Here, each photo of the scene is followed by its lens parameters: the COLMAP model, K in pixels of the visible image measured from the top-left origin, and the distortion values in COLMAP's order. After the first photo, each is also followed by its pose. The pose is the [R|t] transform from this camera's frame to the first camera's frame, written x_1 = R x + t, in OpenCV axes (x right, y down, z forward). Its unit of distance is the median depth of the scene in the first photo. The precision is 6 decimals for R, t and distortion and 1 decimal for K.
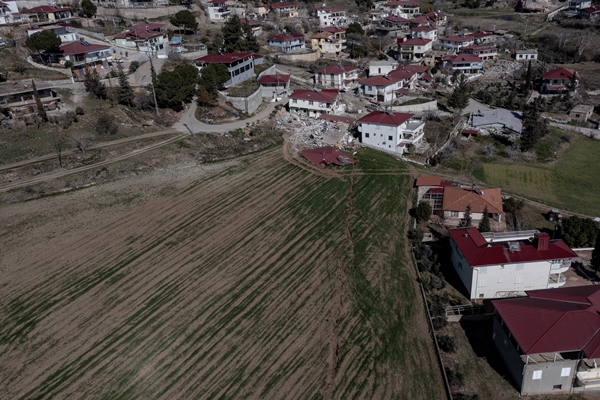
lens RADIAL K [[507.1, 0, 305.1], [0, 507.1, 202.0], [0, 0, 1]] dist [0.007896, 0.016955]
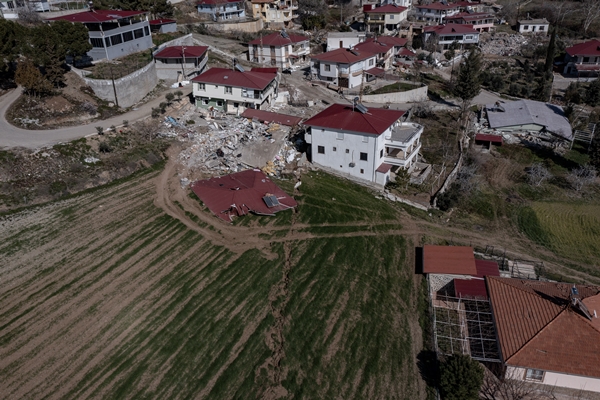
lens RADIAL K [[507.1, 0, 295.7], [0, 507.1, 198.3], [0, 0, 1]] dist [0.007896, 0.016955]
pose [[0.998349, -0.008495, 0.056814, 0.055756], [0.007192, 0.999707, 0.023102, -0.081111], [-0.056993, -0.022656, 0.998117, 0.397300]]
